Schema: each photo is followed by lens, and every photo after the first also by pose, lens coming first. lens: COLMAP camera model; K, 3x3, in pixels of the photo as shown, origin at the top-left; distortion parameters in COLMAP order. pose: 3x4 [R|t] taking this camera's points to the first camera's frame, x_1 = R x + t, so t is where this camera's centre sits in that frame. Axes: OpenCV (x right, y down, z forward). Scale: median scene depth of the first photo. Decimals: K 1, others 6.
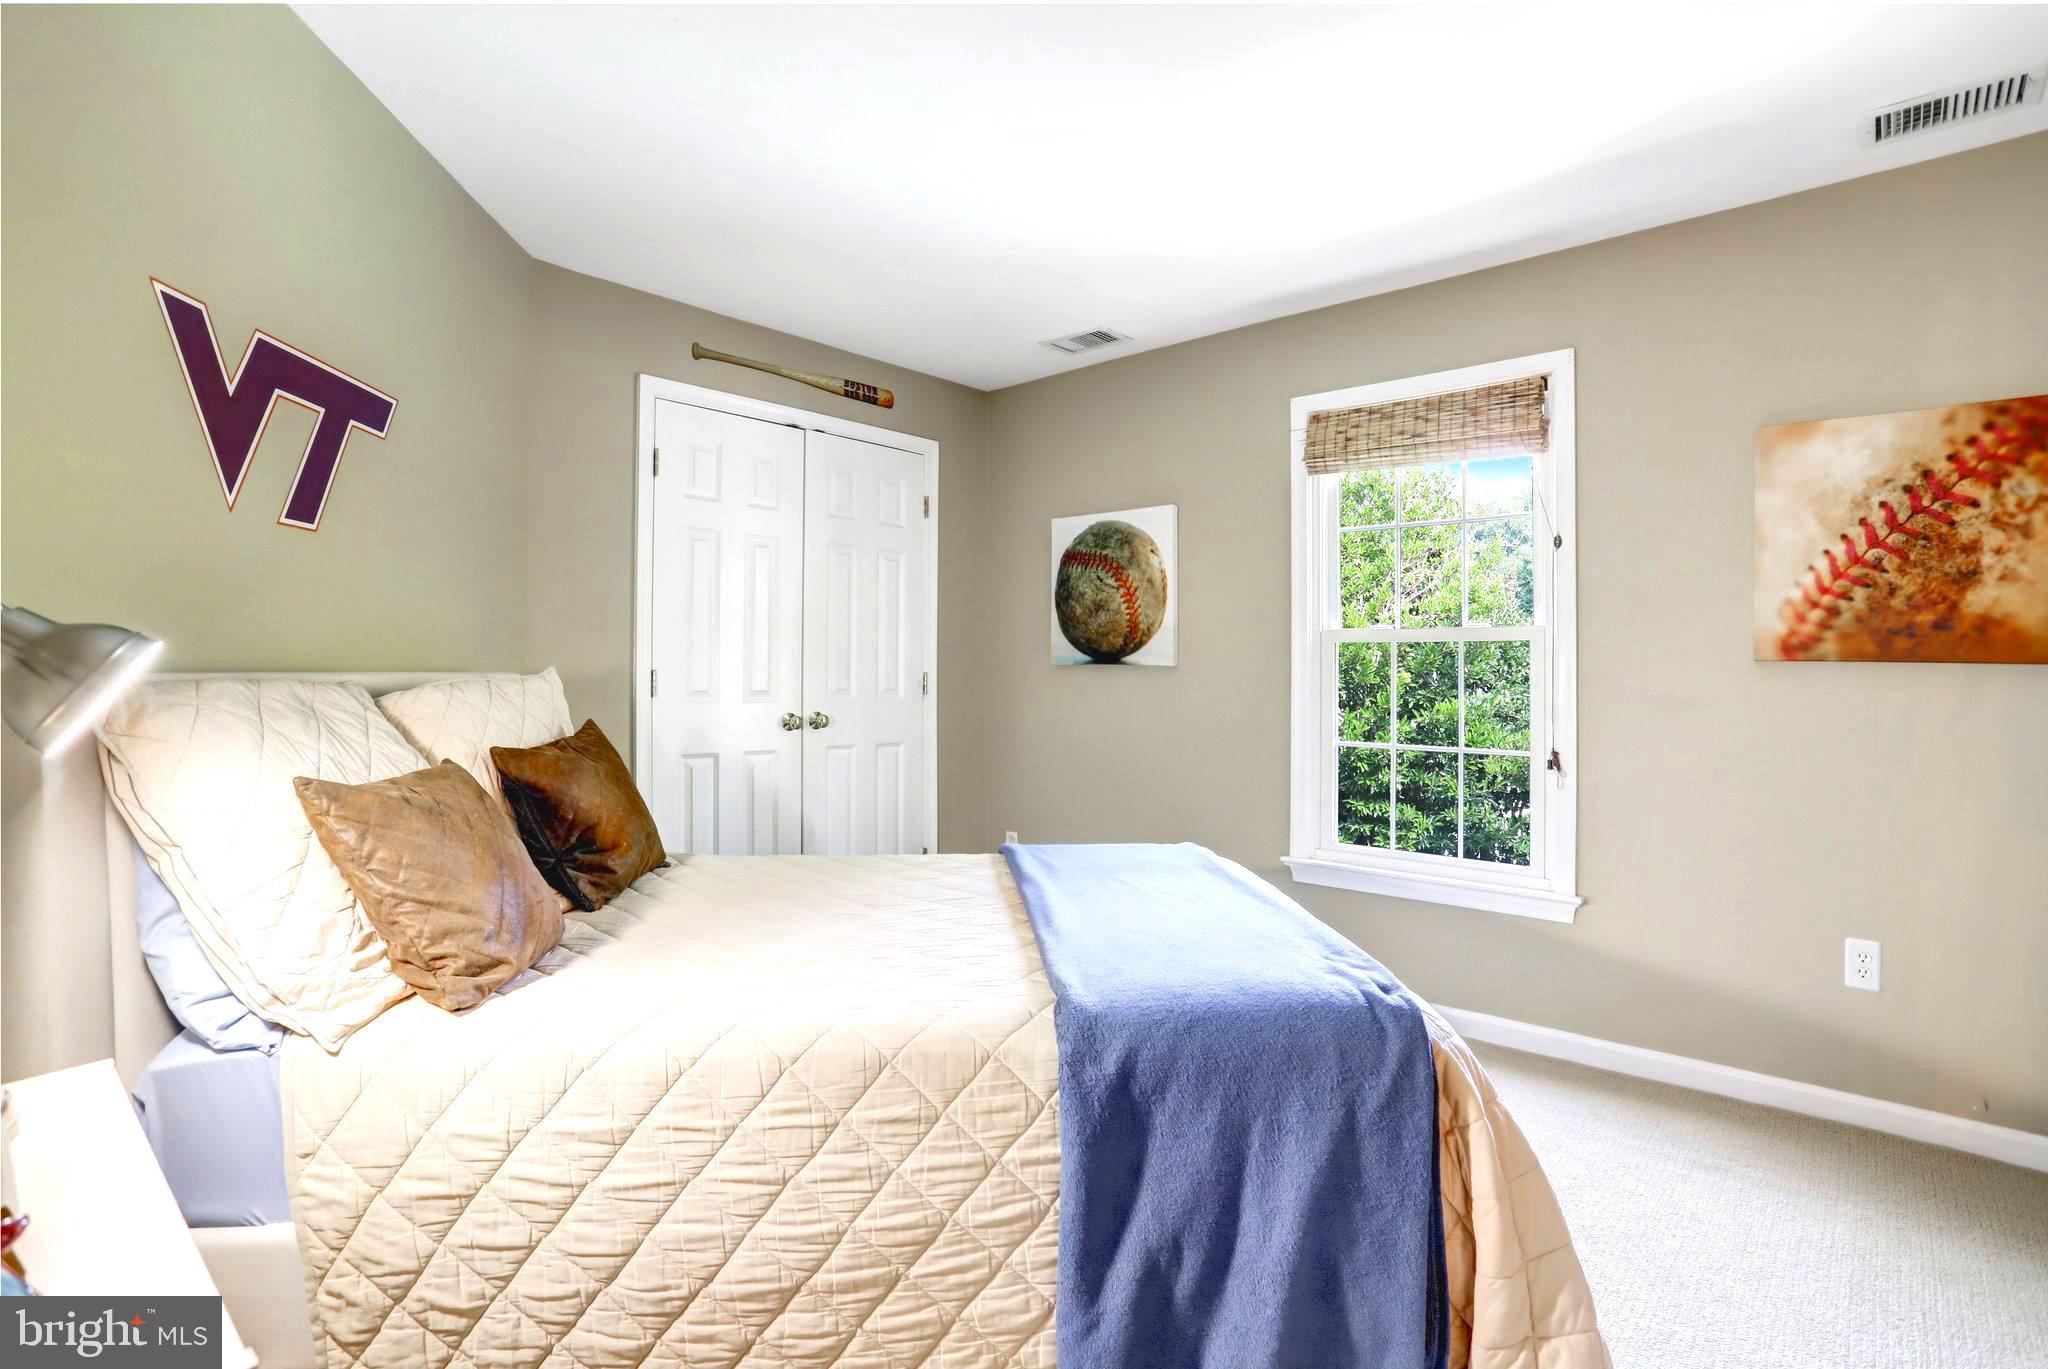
lens RADIAL K [[1059.7, 0, 1024.0], [0, 1059.7, 684.5], [0, 0, 1]] dist [-0.000835, 0.000607]
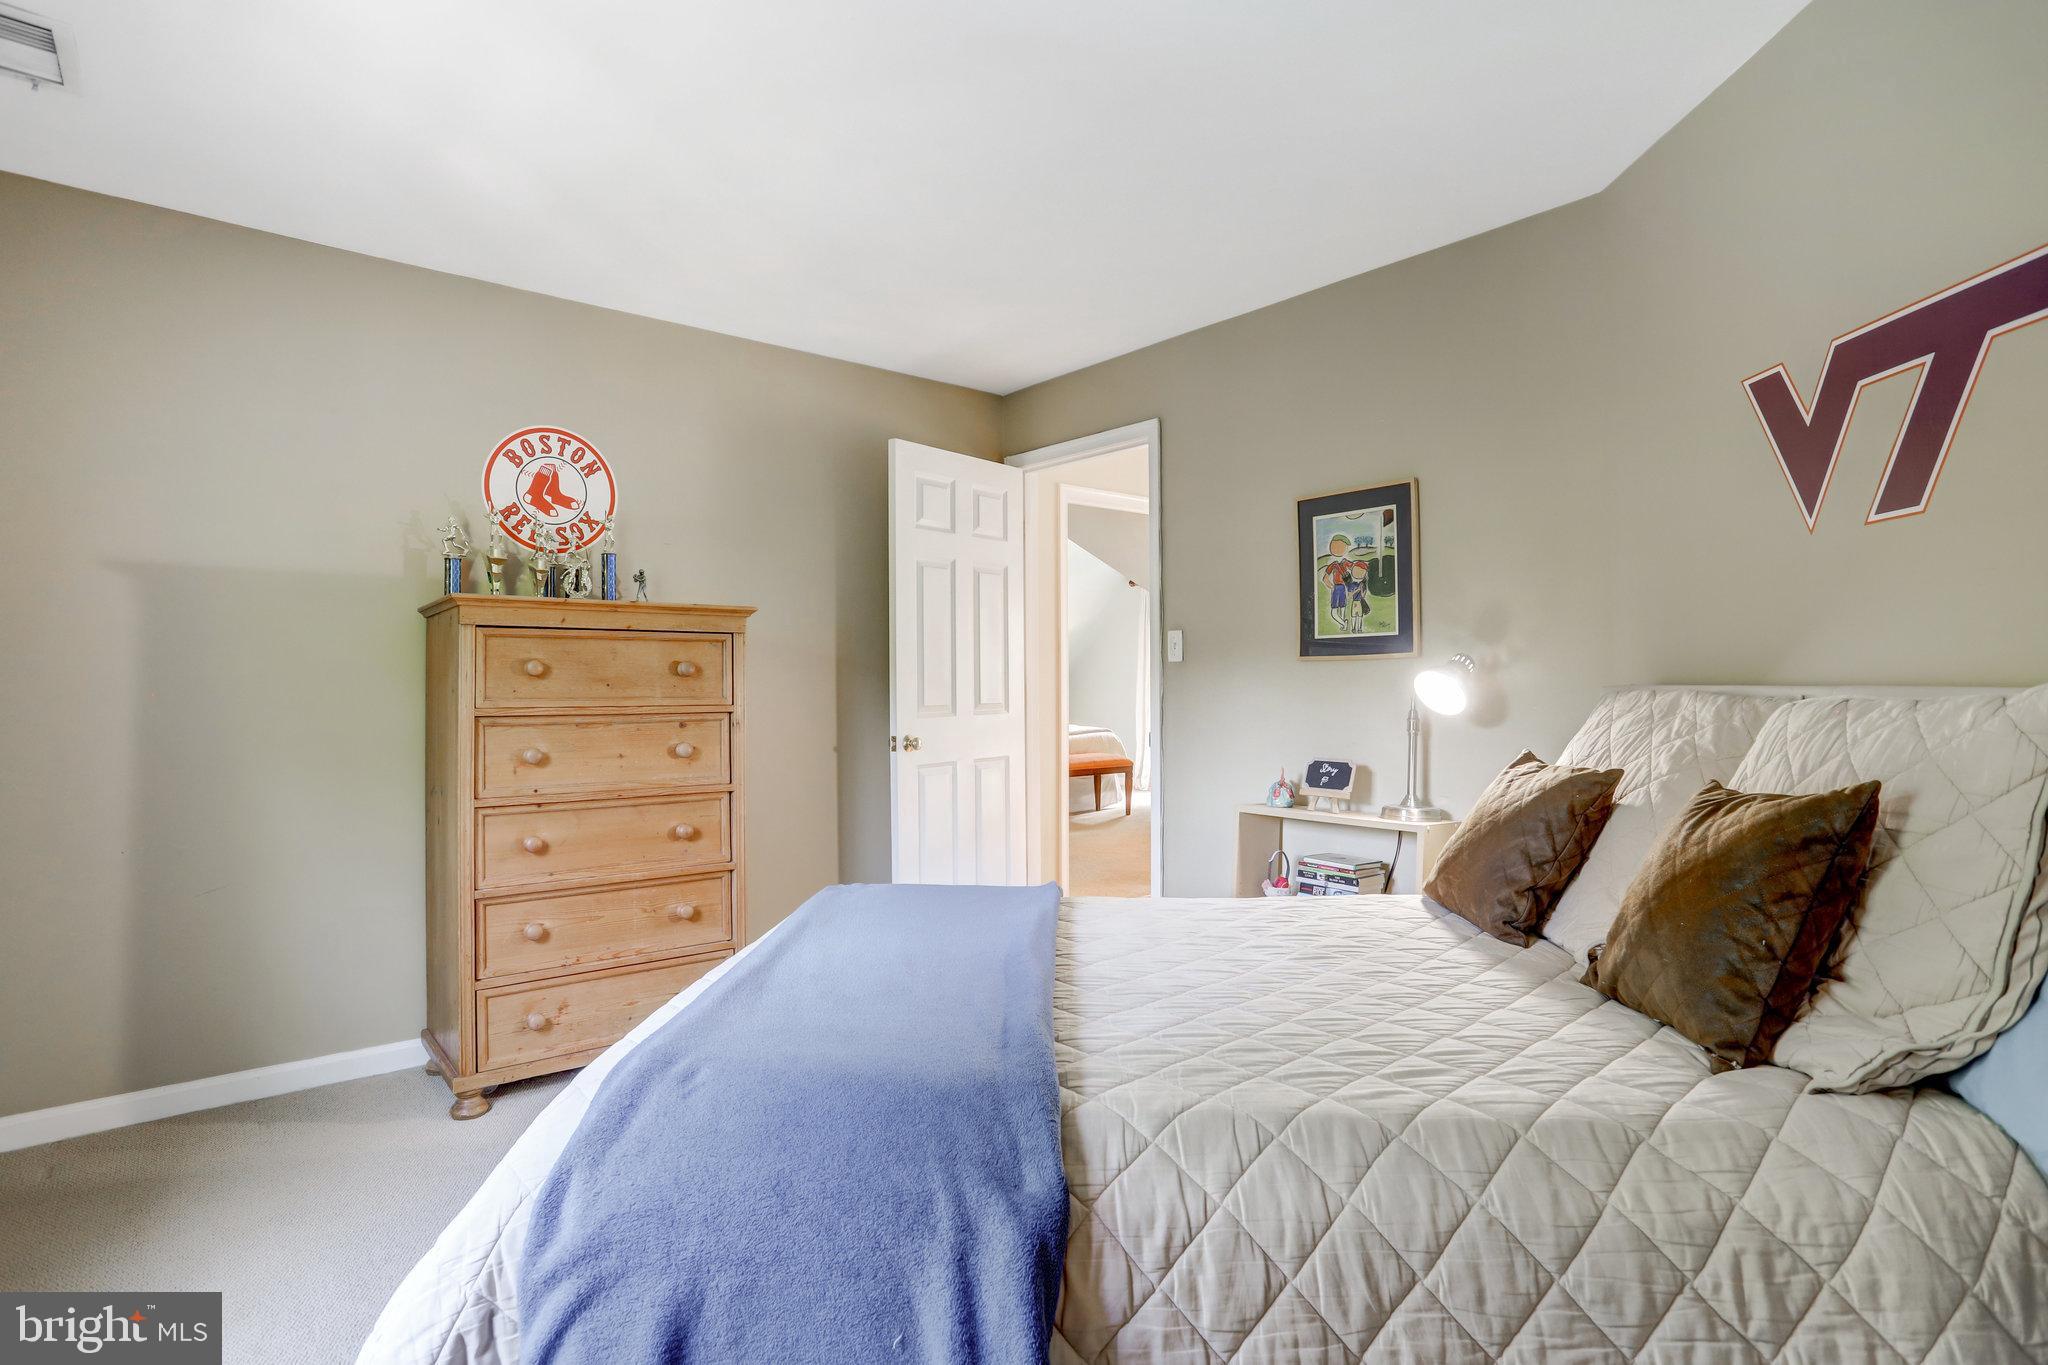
lens RADIAL K [[1059.7, 0, 1024.0], [0, 1059.7, 682.5], [0, 0, 1]] dist [-0.000835, 0.000607]
pose [[-0.993444, 0.000672, 0.114318, -0.047273], [0.001930, 0.999939, 0.010896, -0.014852], [-0.114304, 0.011045, -0.993384, 1.121275]]
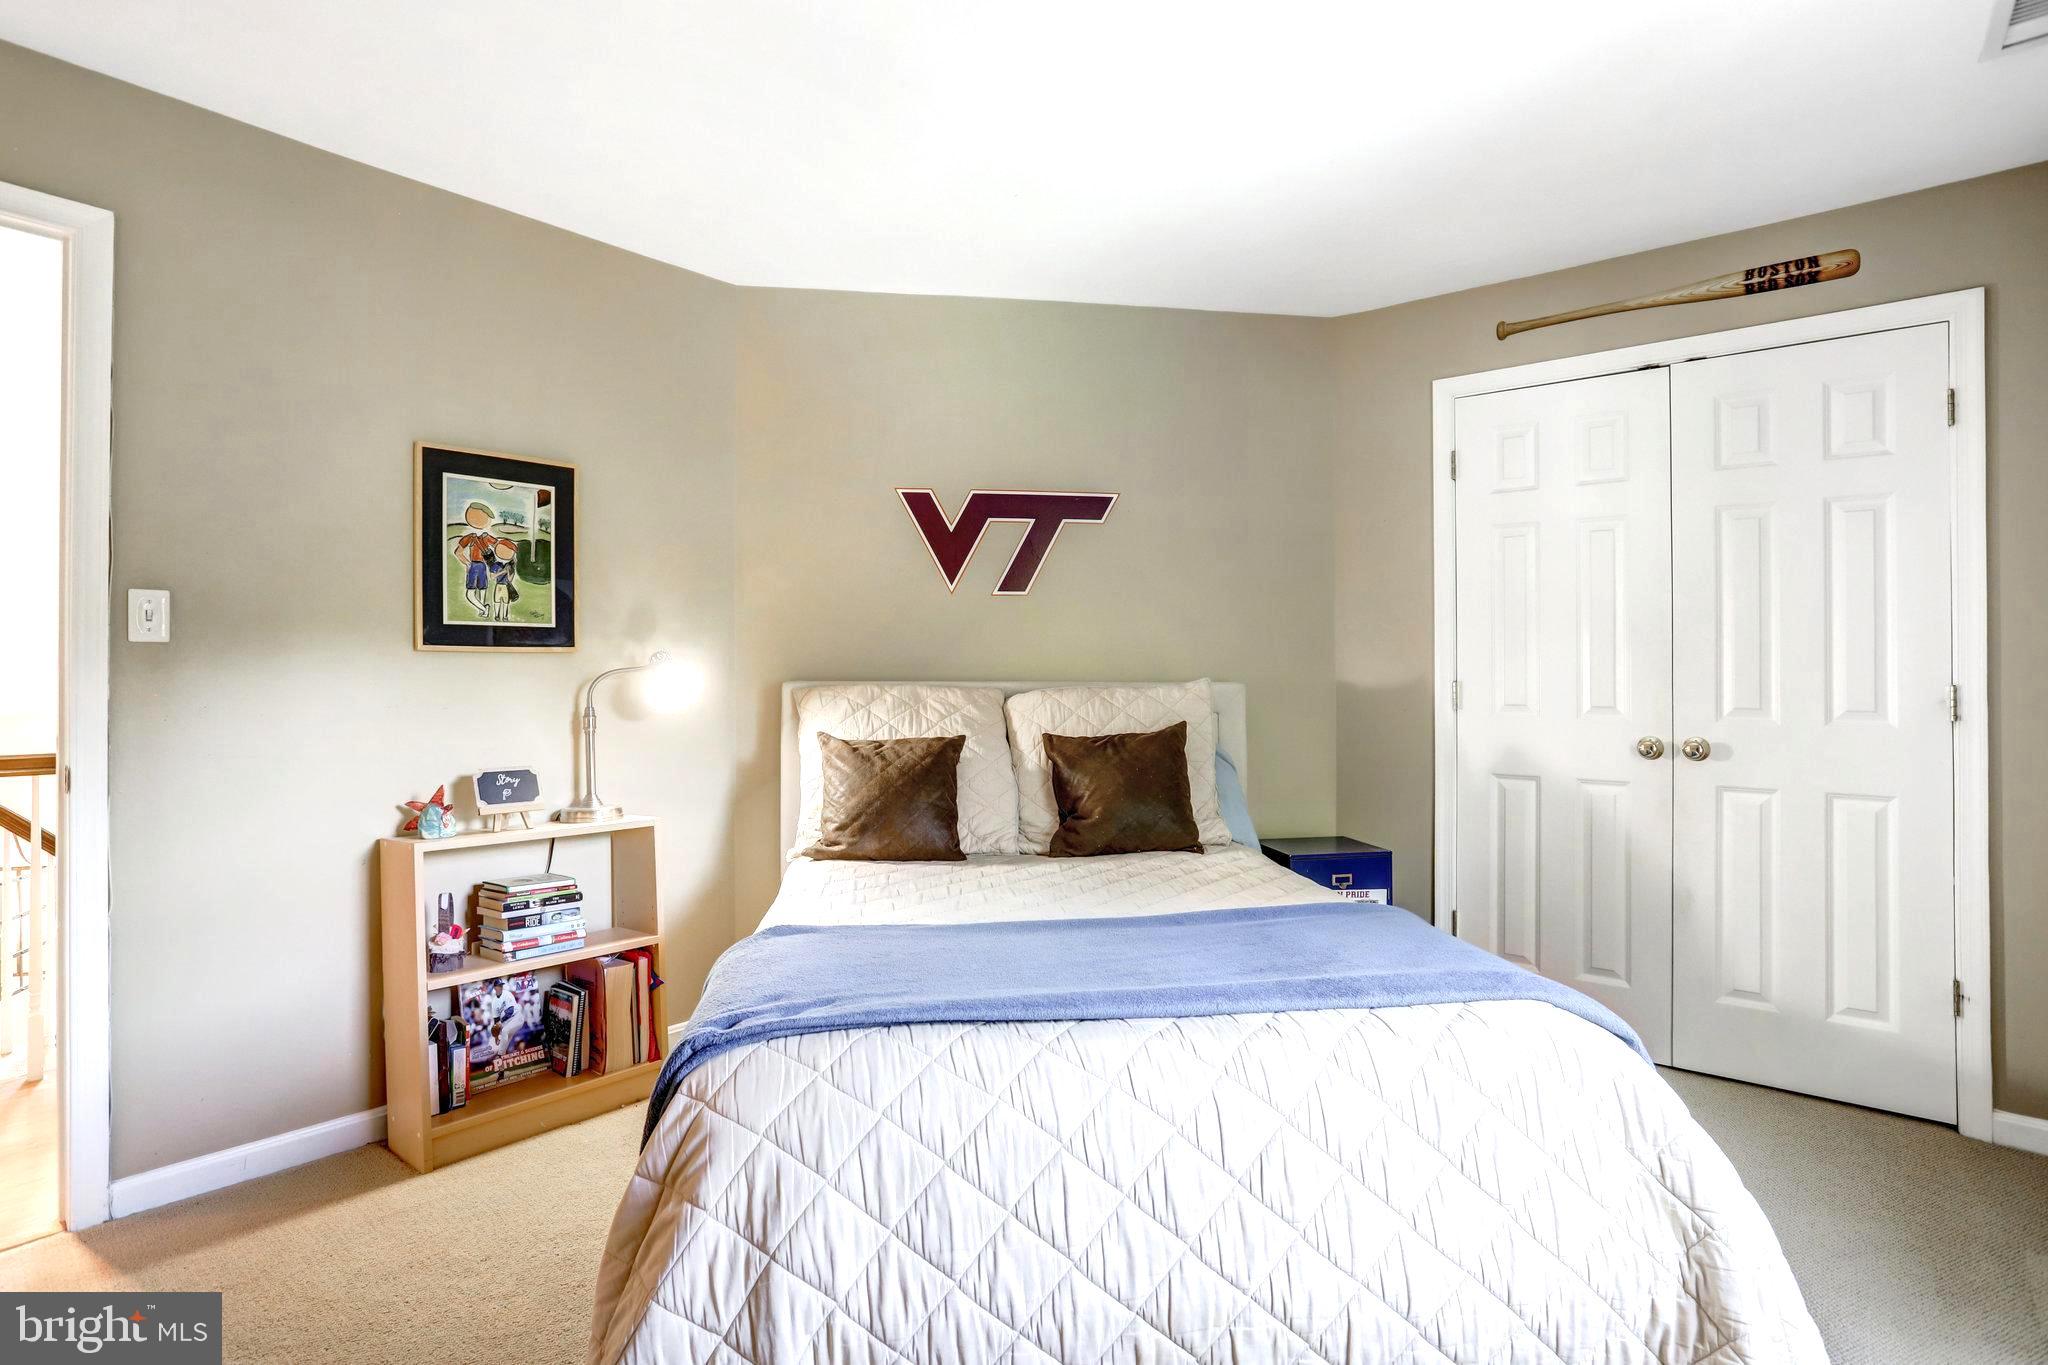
lens RADIAL K [[1059.7, 0, 1024.0], [0, 1059.7, 682.5], [0, 0, 1]] dist [-0.000835, 0.000607]
pose [[0.050512, 0.002478, -0.998720, 0.572449], [-0.013848, 0.999903, 0.001780, -0.008252], [0.998627, 0.013741, 0.050541, 0.541806]]
